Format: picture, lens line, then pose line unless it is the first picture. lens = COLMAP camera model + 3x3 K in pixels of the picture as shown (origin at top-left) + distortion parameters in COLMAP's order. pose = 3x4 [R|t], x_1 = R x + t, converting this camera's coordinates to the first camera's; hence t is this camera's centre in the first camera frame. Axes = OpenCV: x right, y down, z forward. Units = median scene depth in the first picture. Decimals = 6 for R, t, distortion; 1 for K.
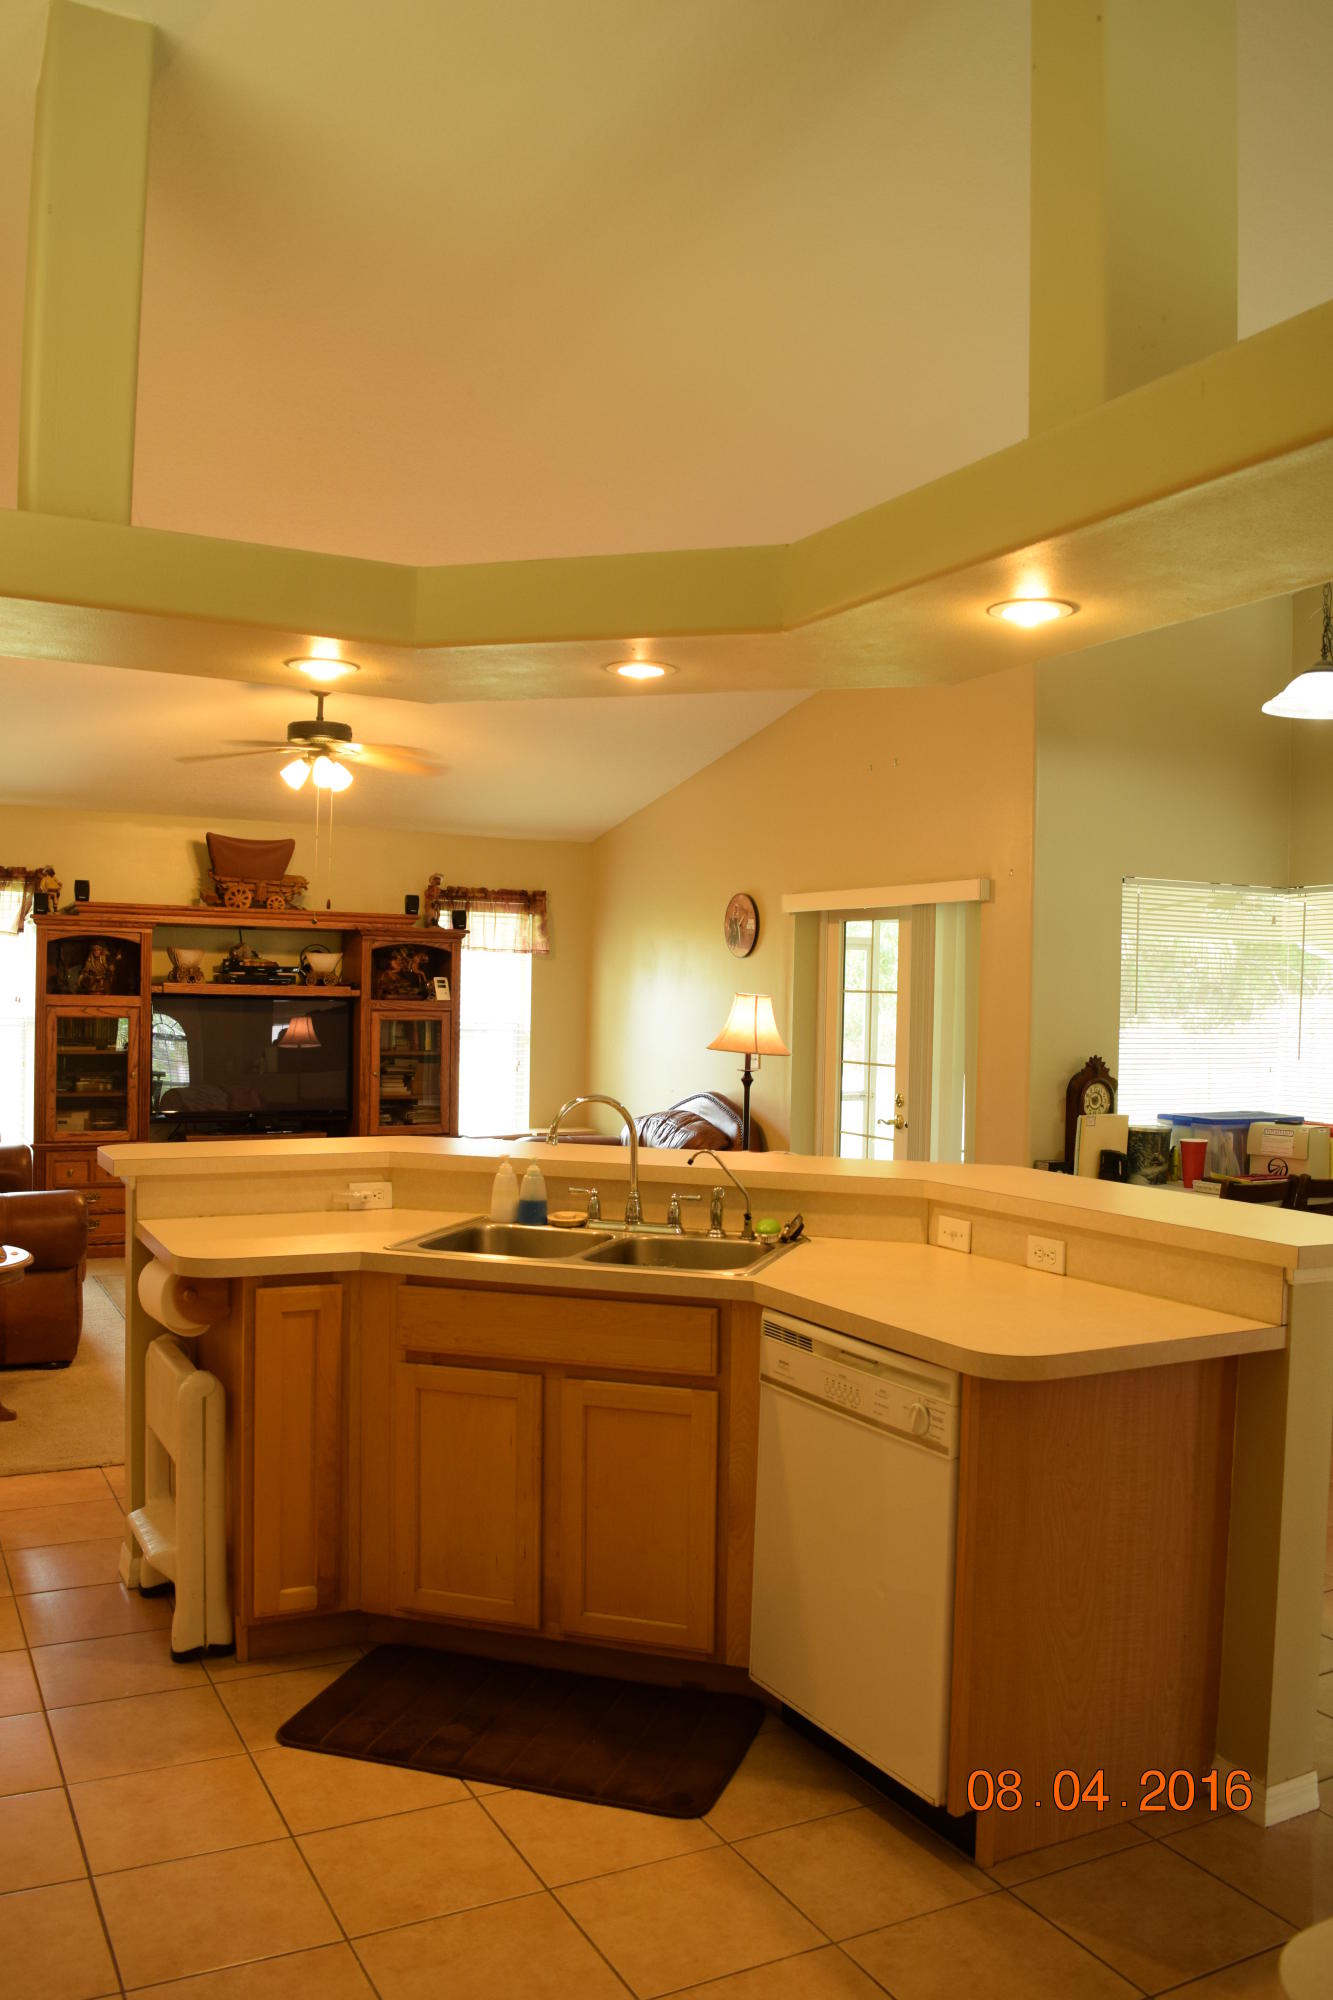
lens RADIAL K [[1568.7, 0, 665.0], [0, 1568.7, 1004.9], [0, 0, 1]] dist [-0.092219, 0.007458]
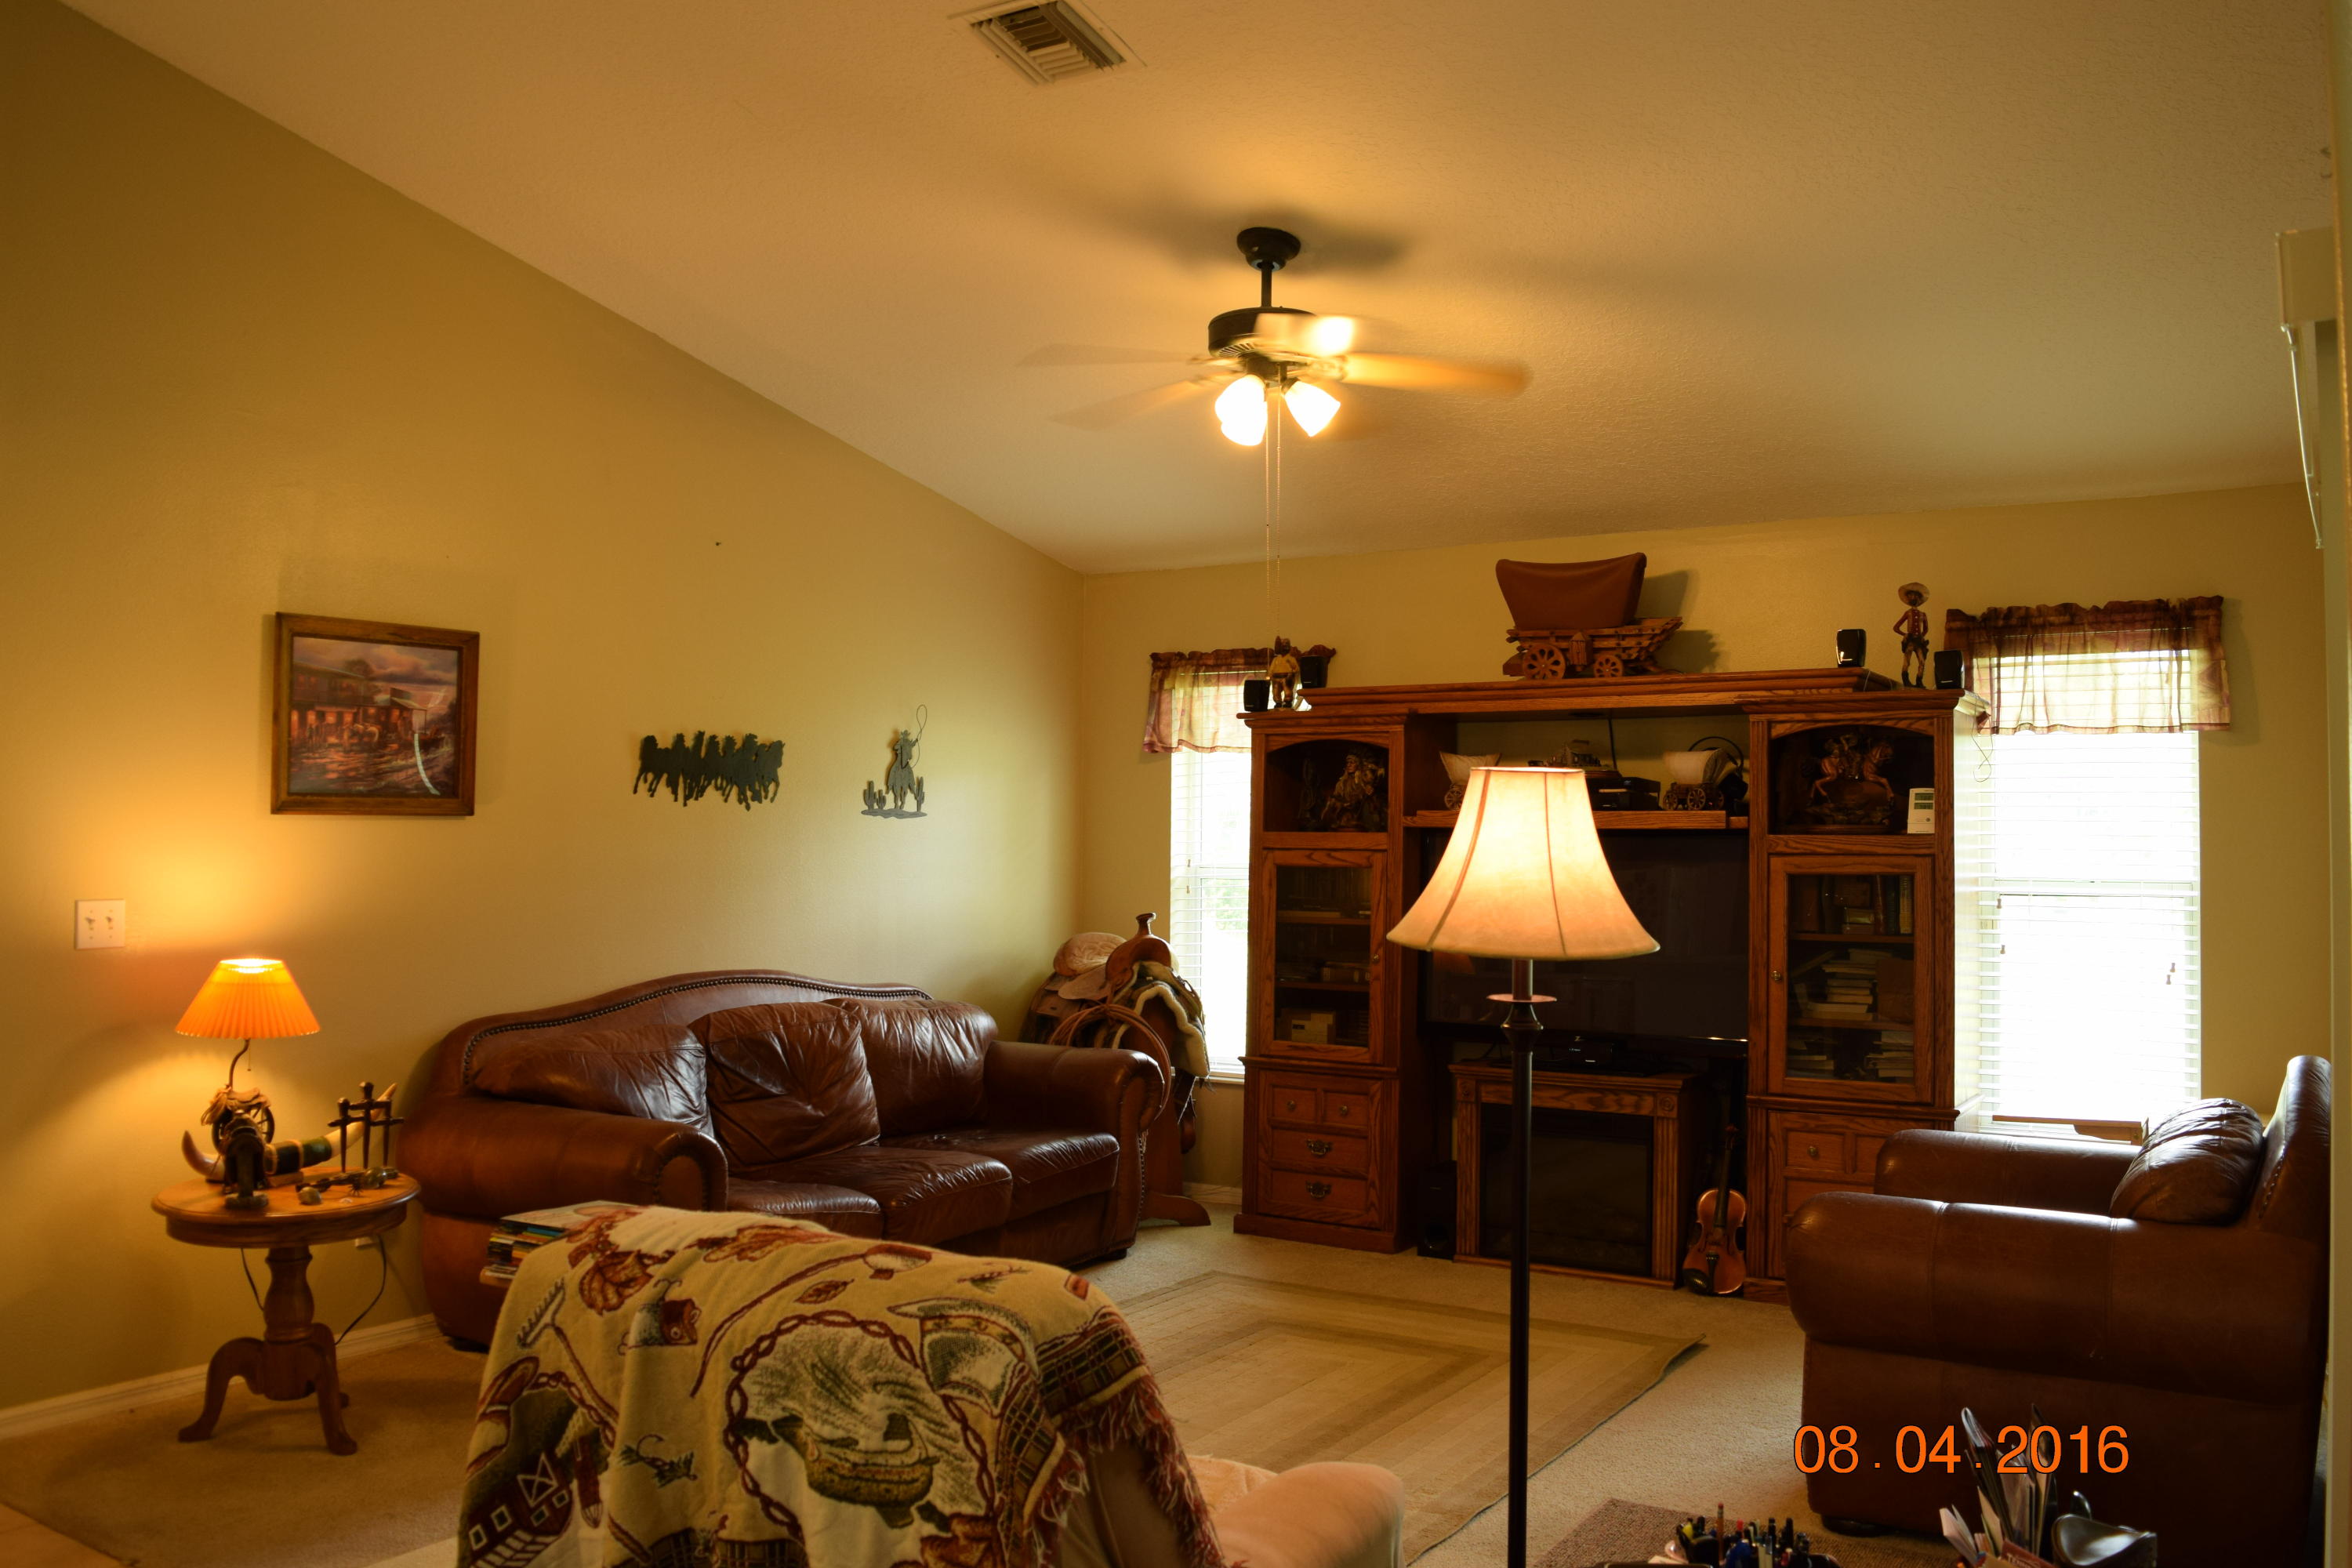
lens RADIAL K [[1844.8, 0, 1180.2], [0, 1844.8, 775.0], [0, 0, 1]] dist [-0.092219, 0.007458]
pose [[0.504116, -0.046289, -0.862394, 0.242964], [-0.005943, 0.998353, -0.057061, 0.013039], [0.863615, 0.033891, 0.503011, 0.517323]]
